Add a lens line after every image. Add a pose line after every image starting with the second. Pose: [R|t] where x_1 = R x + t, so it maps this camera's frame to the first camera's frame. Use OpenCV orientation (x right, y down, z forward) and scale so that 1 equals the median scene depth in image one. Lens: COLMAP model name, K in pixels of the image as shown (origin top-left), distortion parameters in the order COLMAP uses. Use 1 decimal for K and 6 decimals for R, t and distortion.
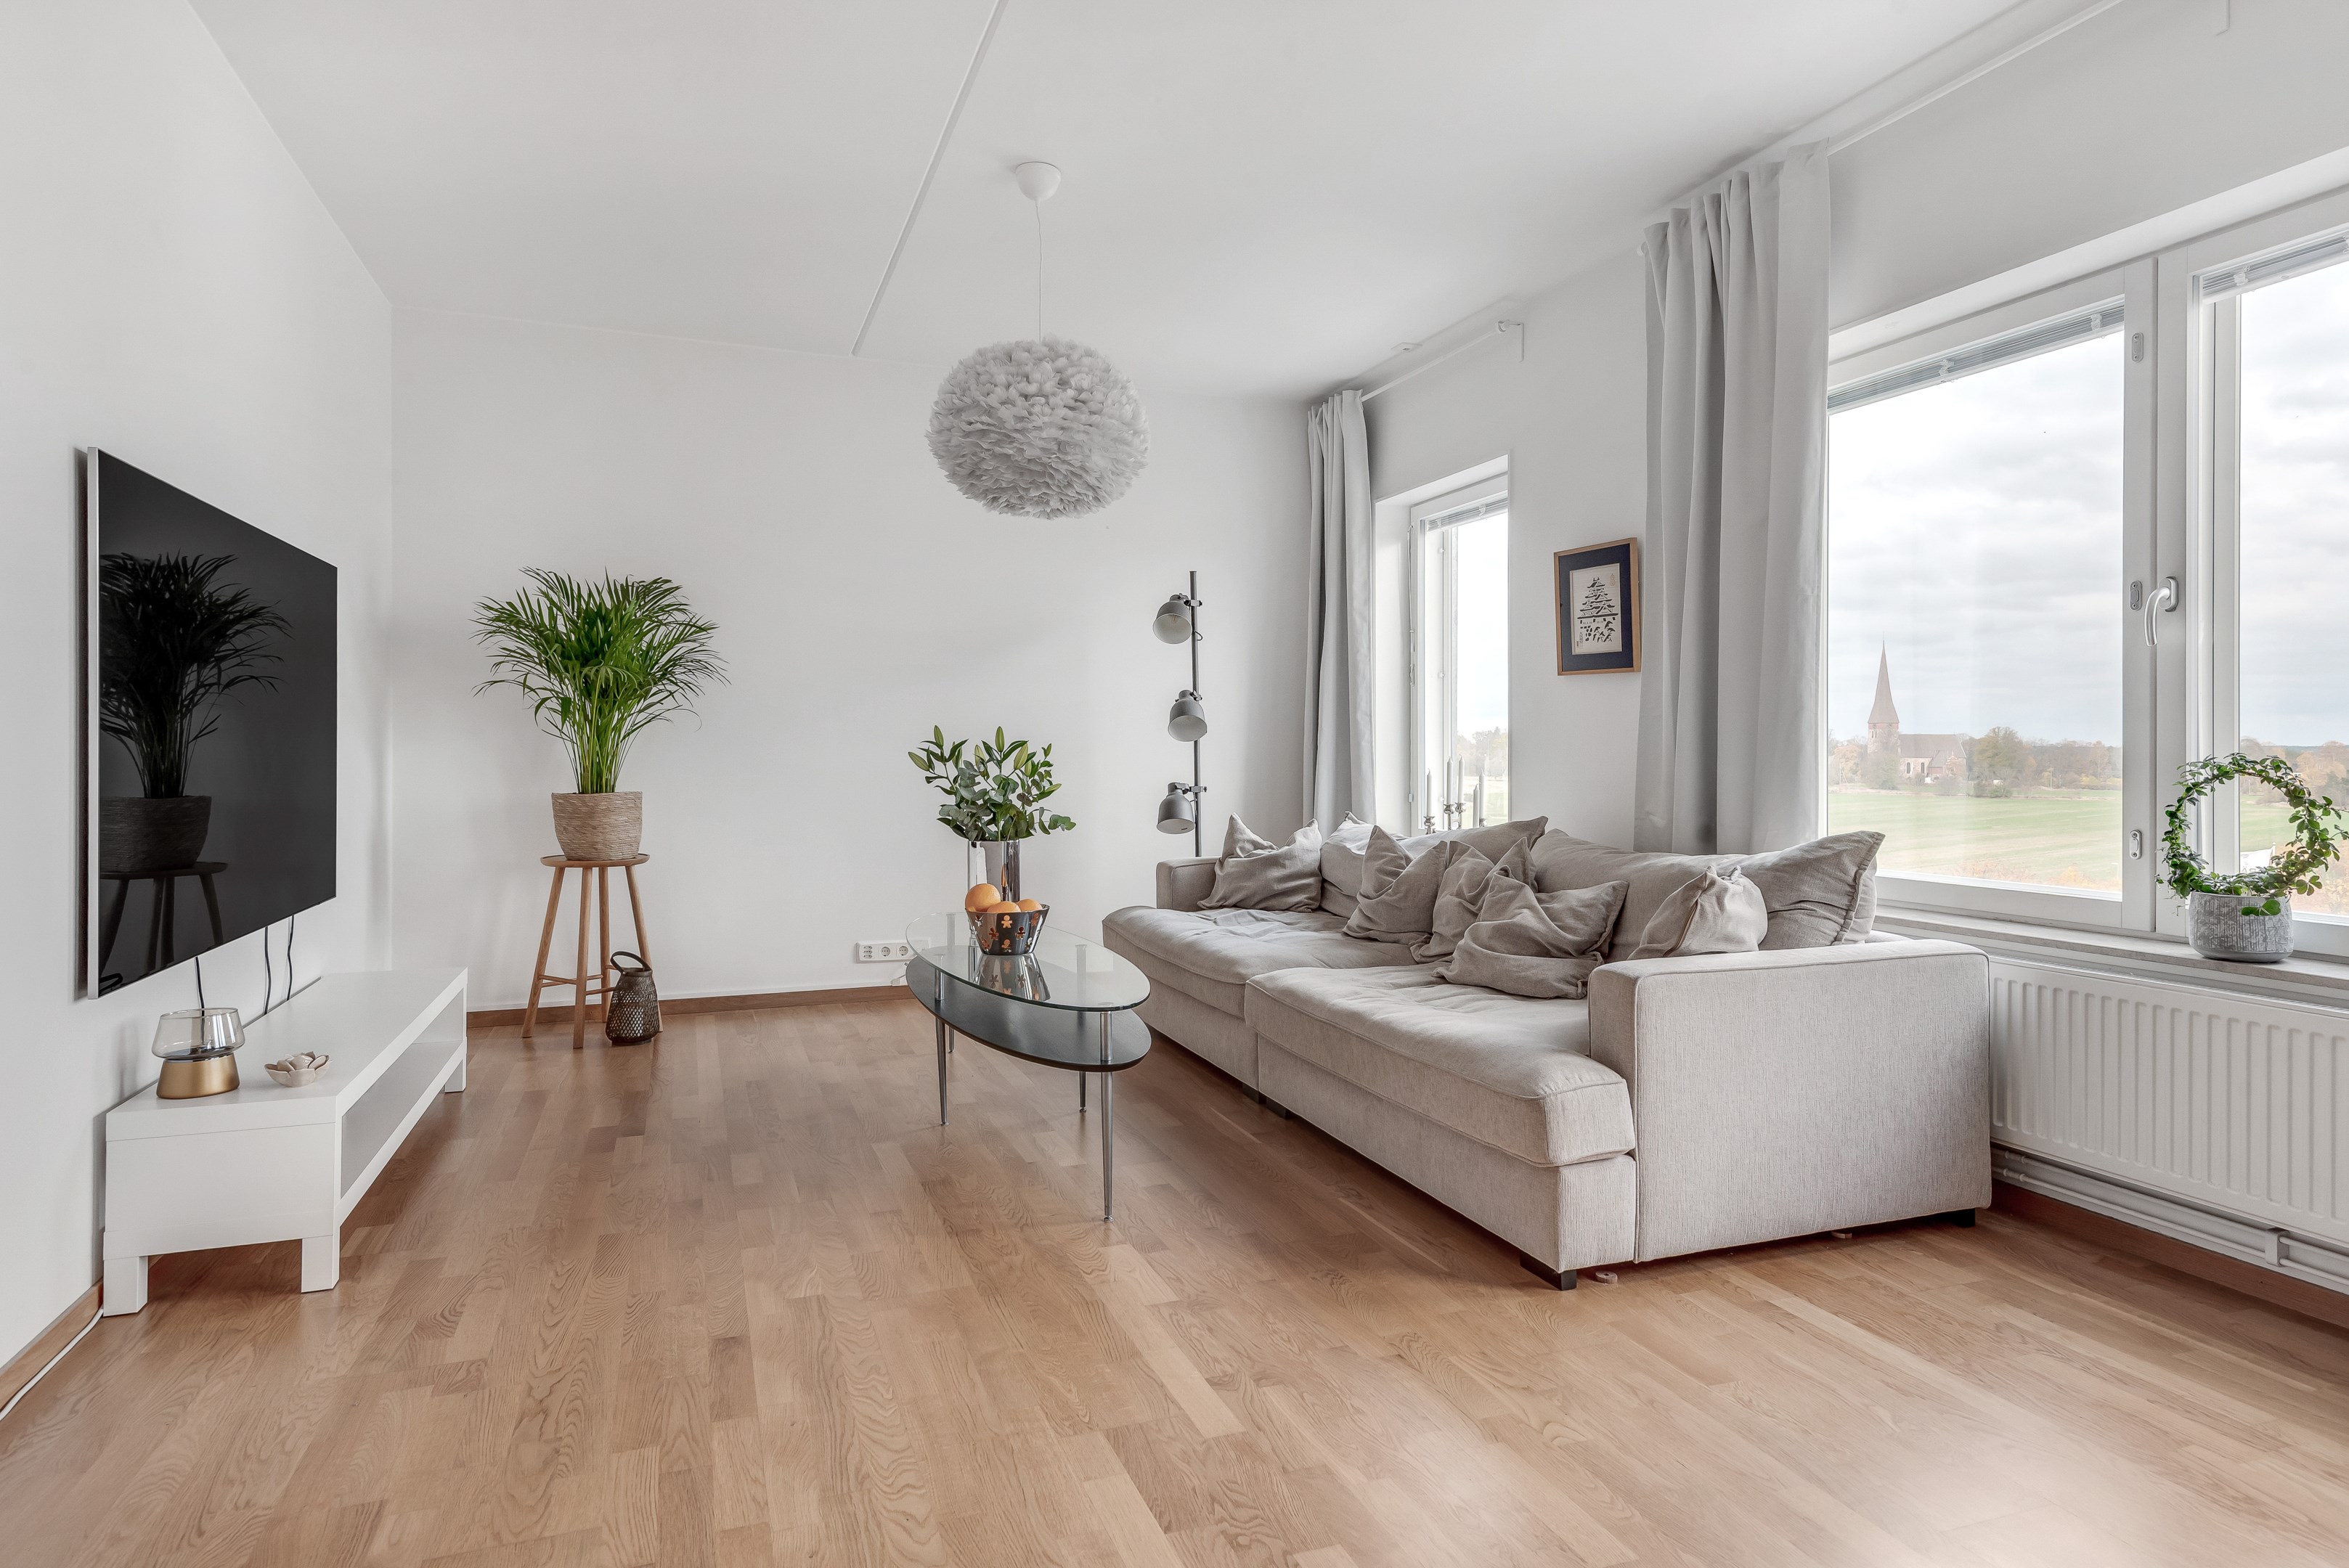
lens RADIAL K [[1339.8, 0, 1177.9], [0, 1339.8, 769.3], [0, 0, 1]] dist [0.003001, 0.000367]
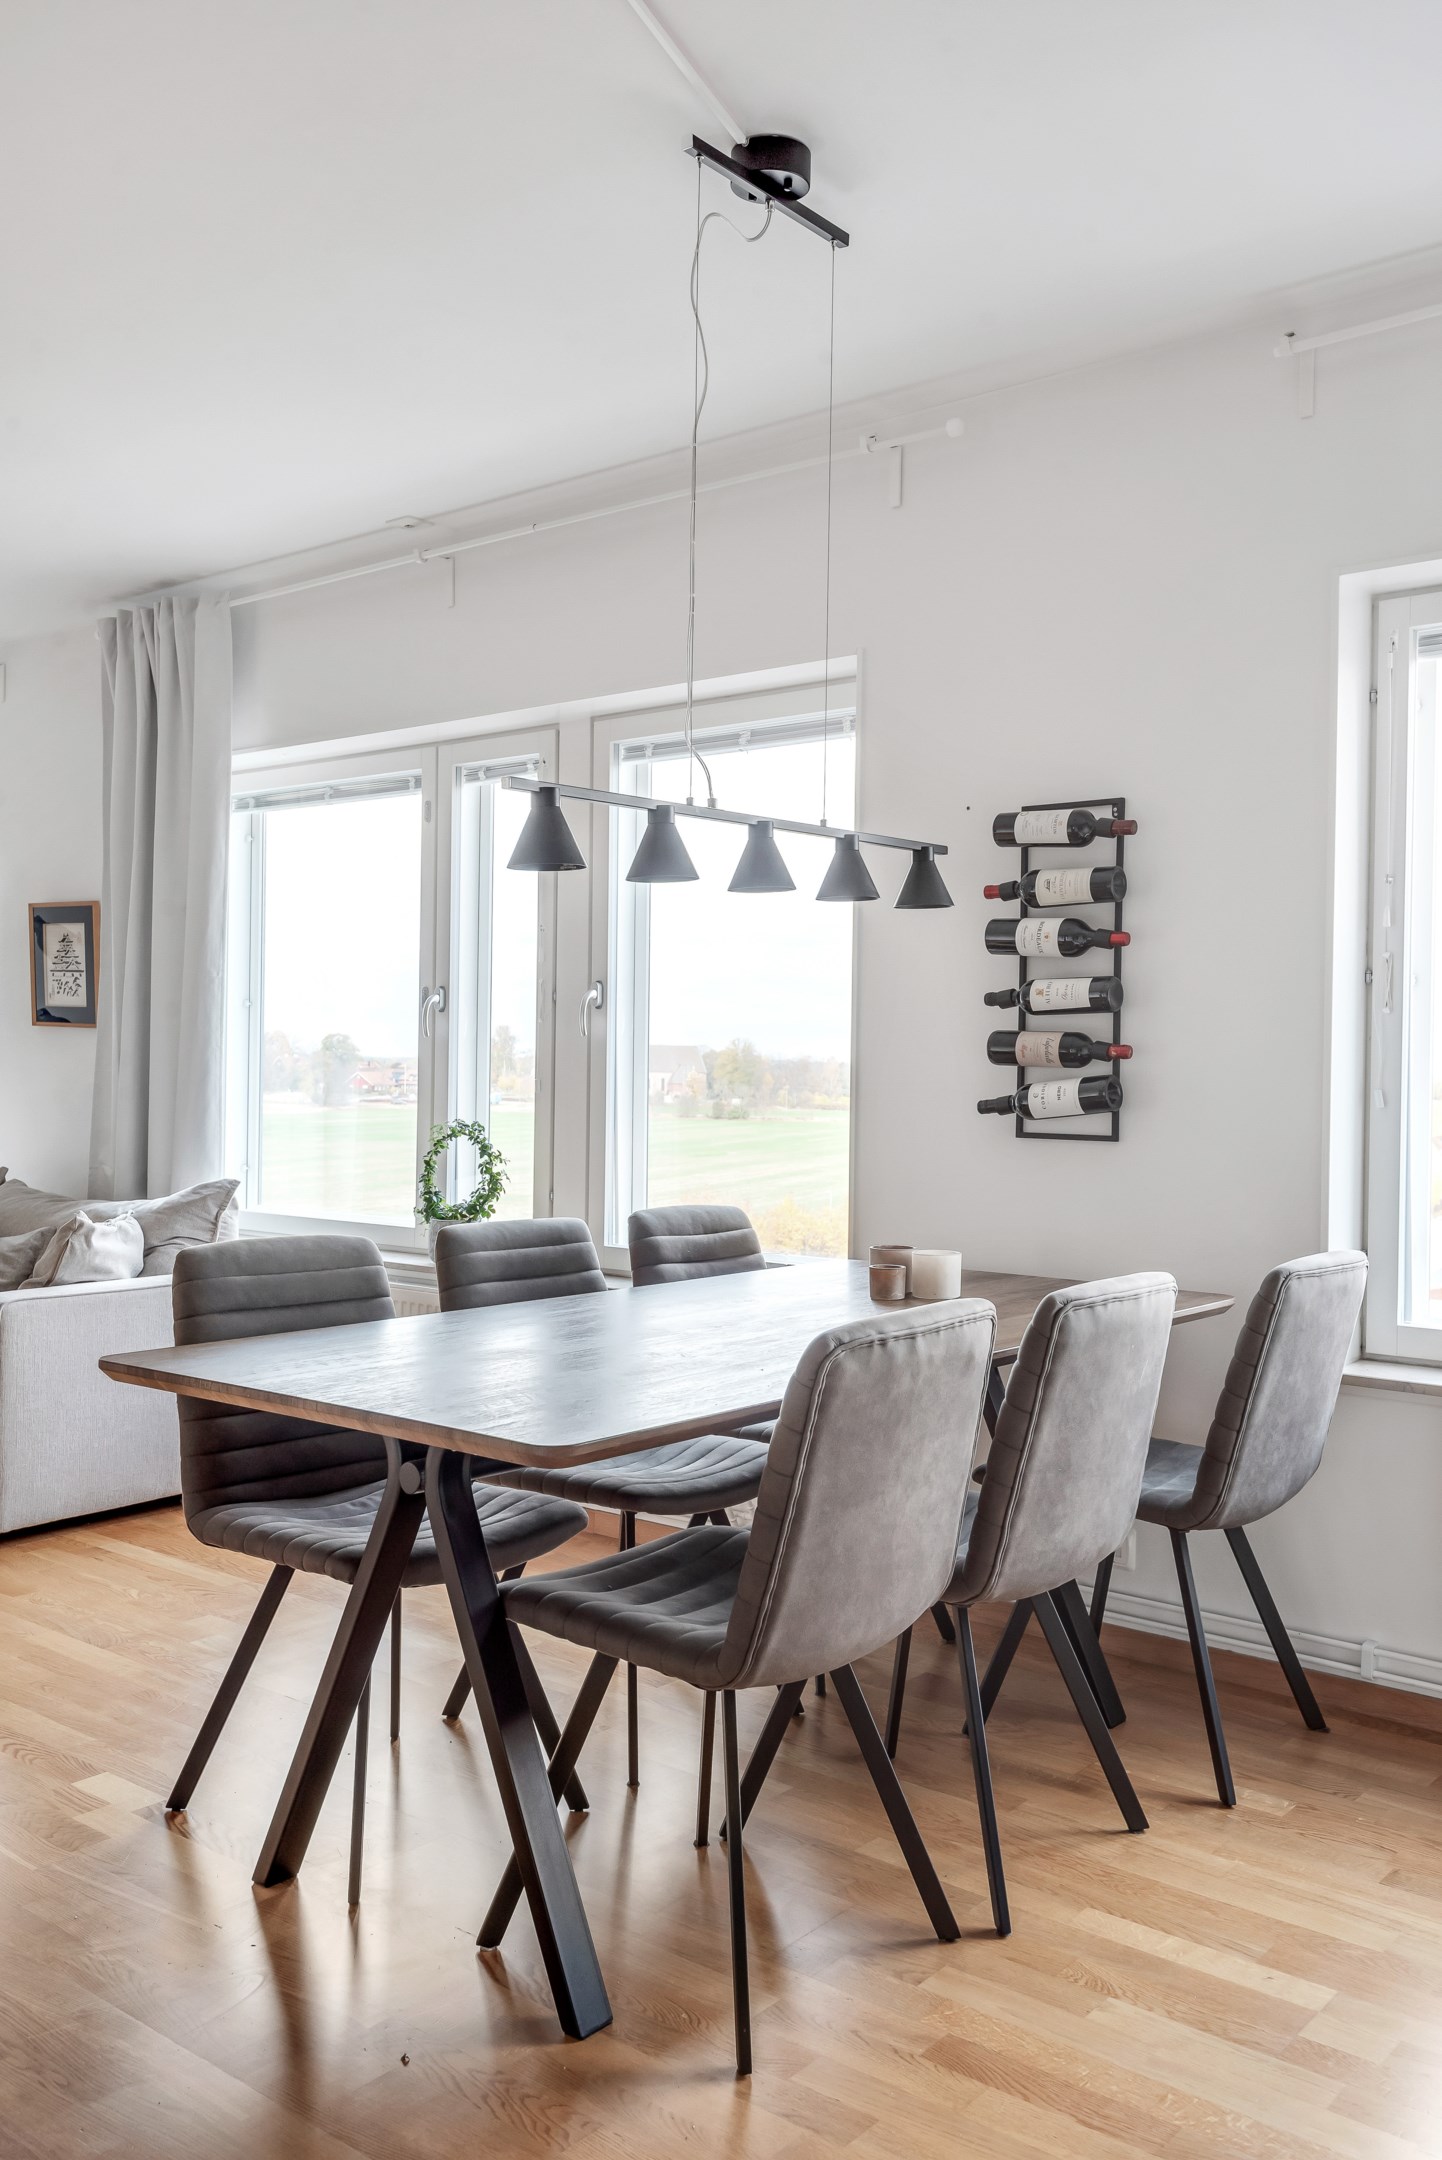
lens RADIAL K [[1794.1, 0, 728.9], [0, 1794.1, 1083.3], [0, 0, 1]] dist [0.018598, 0.003492]
pose [[0.855641, 0.005913, 0.517537, 0.042632], [-0.005721, 0.999982, -0.001966, -0.035965], [-0.517539, -0.001279, 0.855659, -0.571737]]
